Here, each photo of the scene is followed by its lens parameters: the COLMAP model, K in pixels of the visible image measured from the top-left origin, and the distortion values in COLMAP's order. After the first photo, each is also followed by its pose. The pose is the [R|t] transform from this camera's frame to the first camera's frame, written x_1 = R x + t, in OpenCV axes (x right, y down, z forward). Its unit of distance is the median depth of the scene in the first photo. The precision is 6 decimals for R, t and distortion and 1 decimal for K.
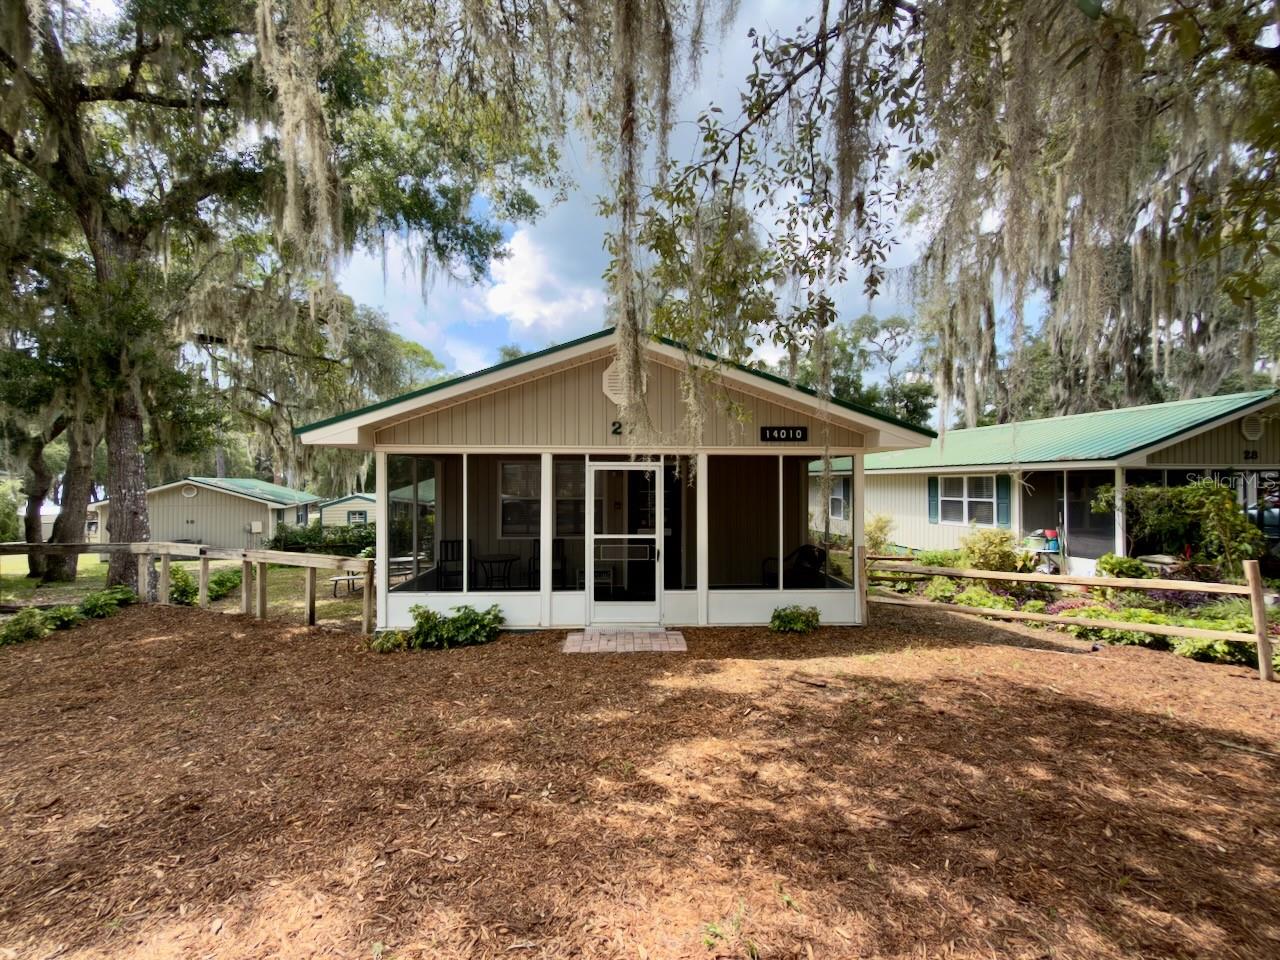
lens RADIAL K [[512.0, 0, 642.9], [0, 512.0, 474.3], [0, 0, 1]] dist [0.000066, 0.000763]
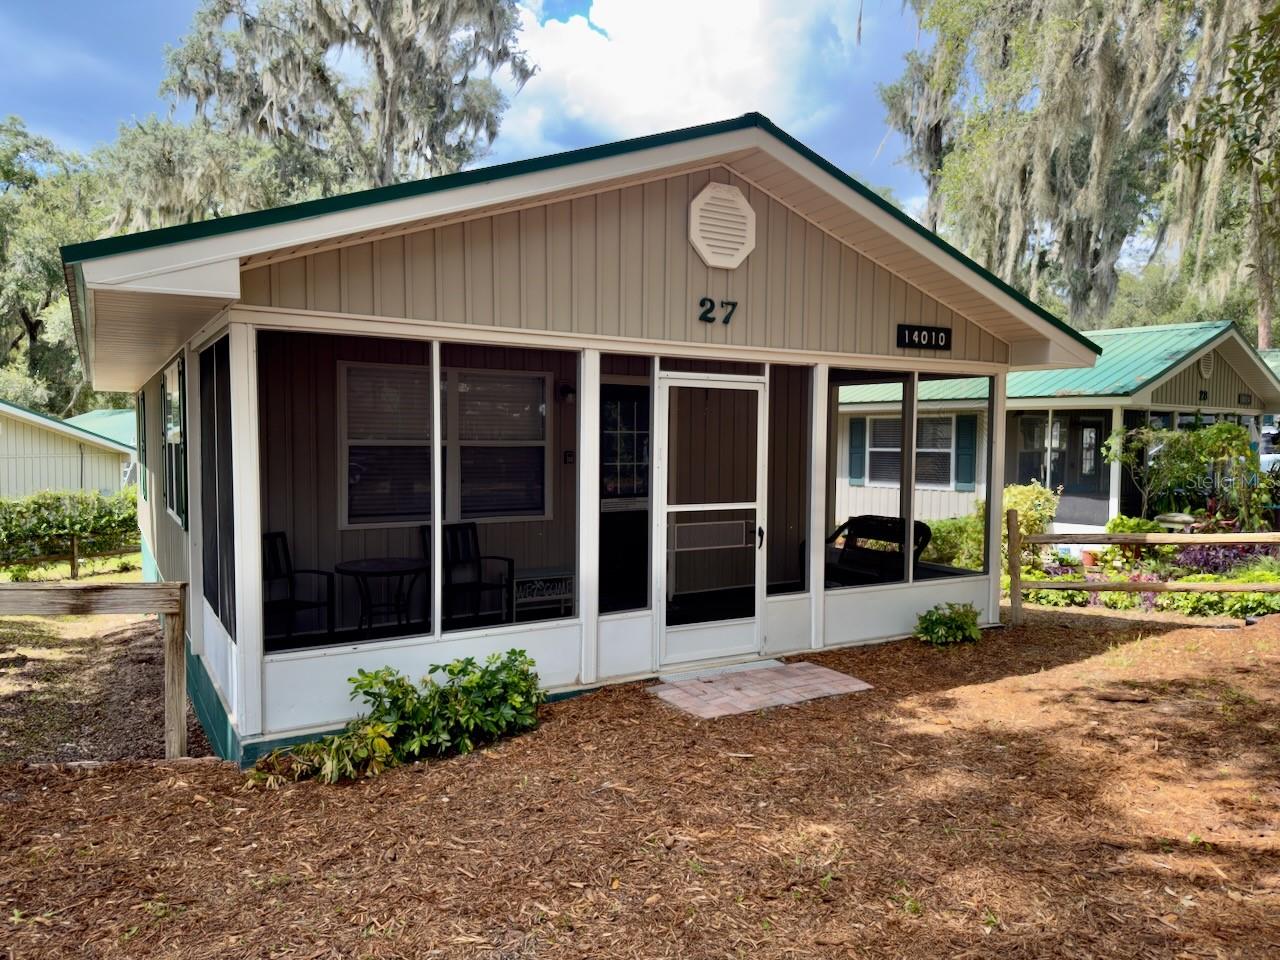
lens RADIAL K [[901.3, 0, 639.5], [0, 901.3, 482.2], [0, 0, 1]] dist [0.043584, -0.006240]
pose [[0.876060, -0.020092, 0.481784, -0.578770], [-0.013838, 0.997673, 0.066769, 0.029336], [-0.482004, -0.065160, 0.873743, 0.179603]]
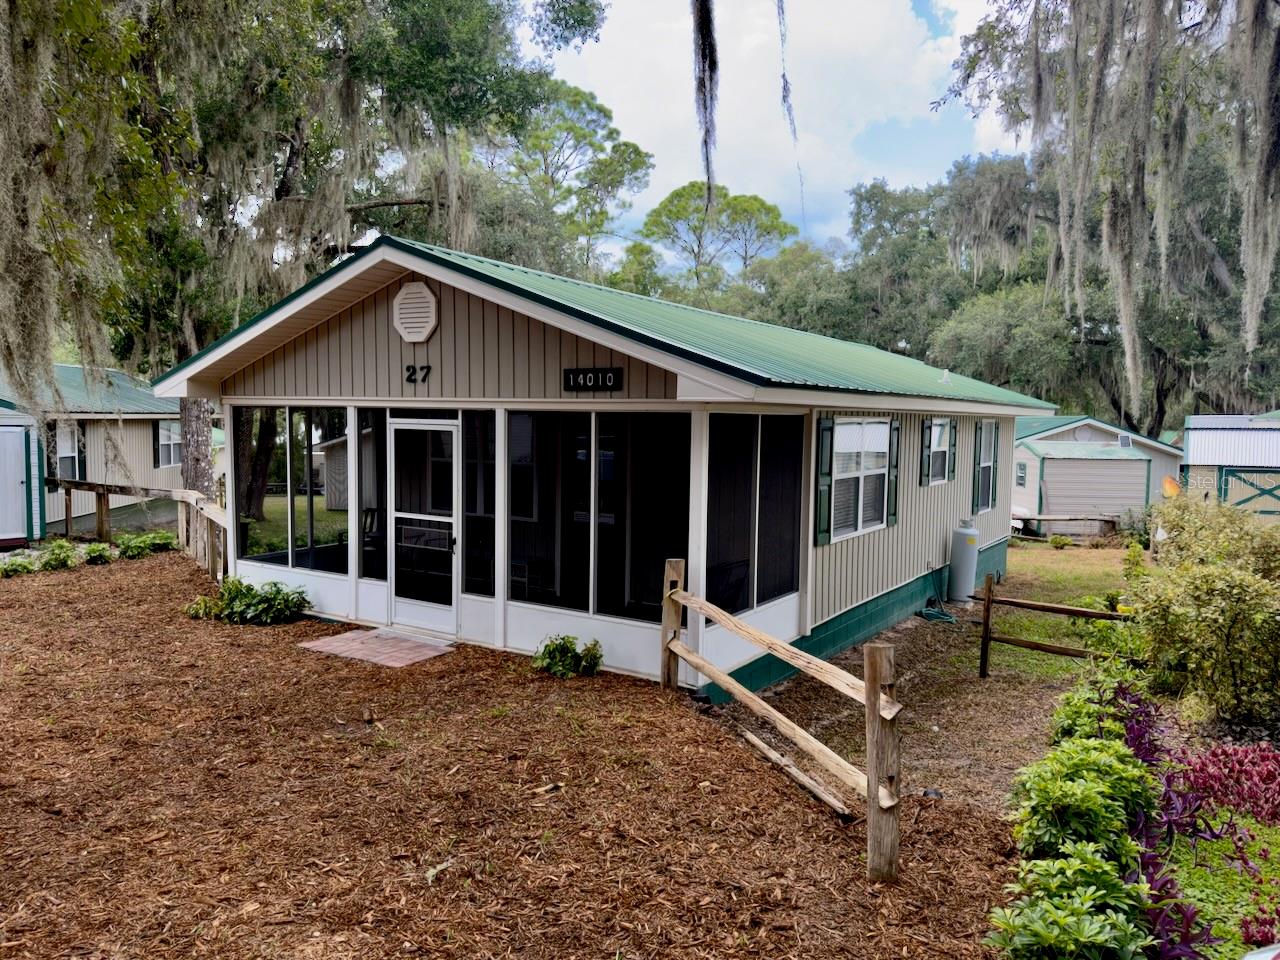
lens RADIAL K [[901.3, 0, 637.1], [0, 901.3, 483.4], [0, 0, 1]] dist [0.043584, -0.006240]
pose [[0.827124, 0.054537, -0.559367, 0.974905], [-0.009230, 0.996465, 0.083505, -0.043349], [0.561943, -0.063906, 0.824704, 0.074808]]
